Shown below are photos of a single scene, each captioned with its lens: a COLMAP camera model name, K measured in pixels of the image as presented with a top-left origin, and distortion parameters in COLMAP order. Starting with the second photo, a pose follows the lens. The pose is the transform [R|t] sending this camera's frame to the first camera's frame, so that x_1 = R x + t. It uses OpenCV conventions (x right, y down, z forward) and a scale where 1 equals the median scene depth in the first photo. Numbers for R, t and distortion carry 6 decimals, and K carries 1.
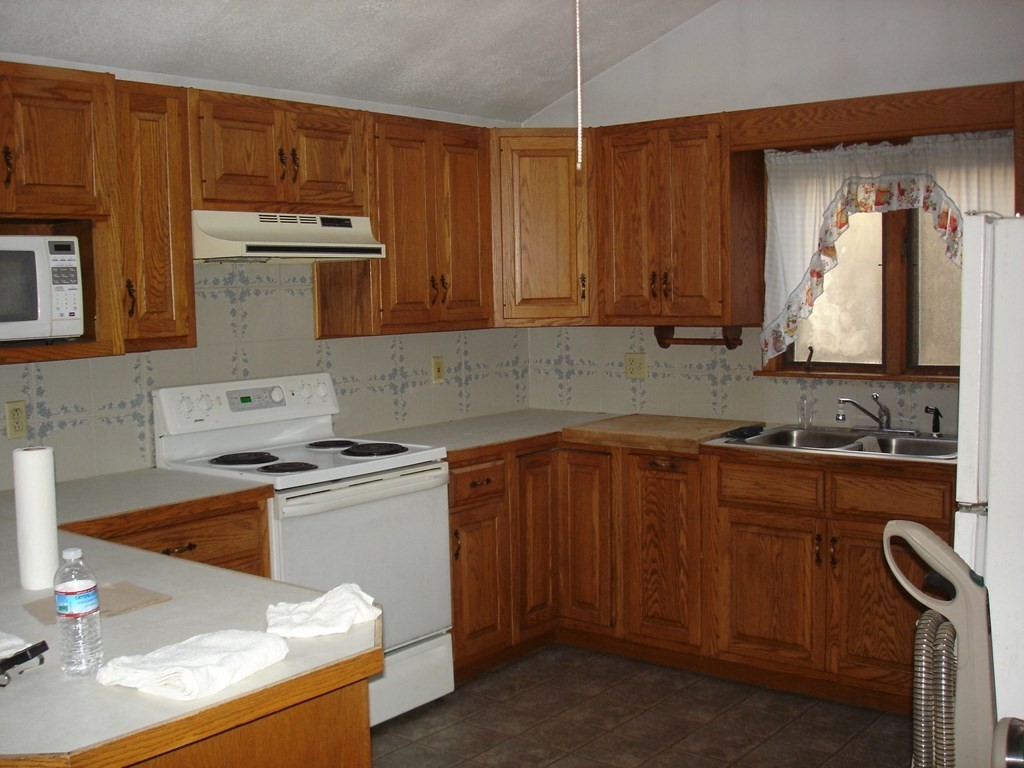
lens RADIAL K [[1166.8, 0, 512.0], [0, 1166.8, 384.0], [0, 0, 1]] dist [-0.054803, -0.134539]
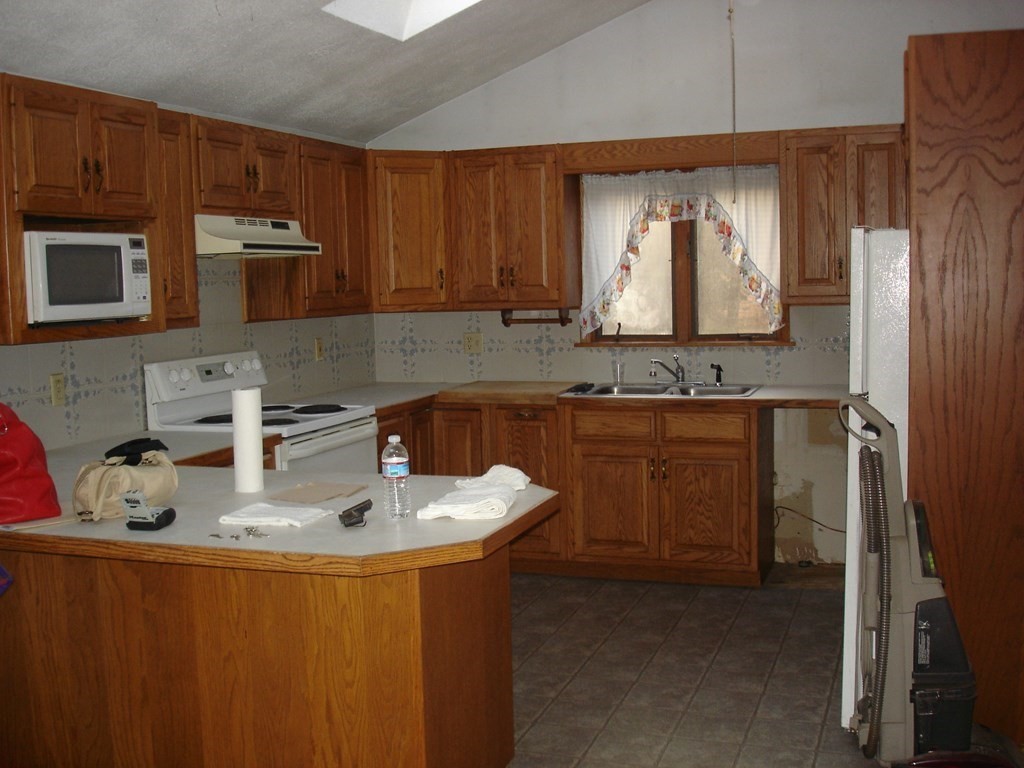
lens RADIAL K [[1166.8, 0, 512.0], [0, 1166.8, 384.0], [0, 0, 1]] dist [-0.054803, -0.134539]
pose [[0.945000, -0.032667, 0.325434, -0.314128], [0.033689, 0.999429, 0.002495, 0.031887], [-0.325330, 0.008606, 0.945561, -0.226099]]
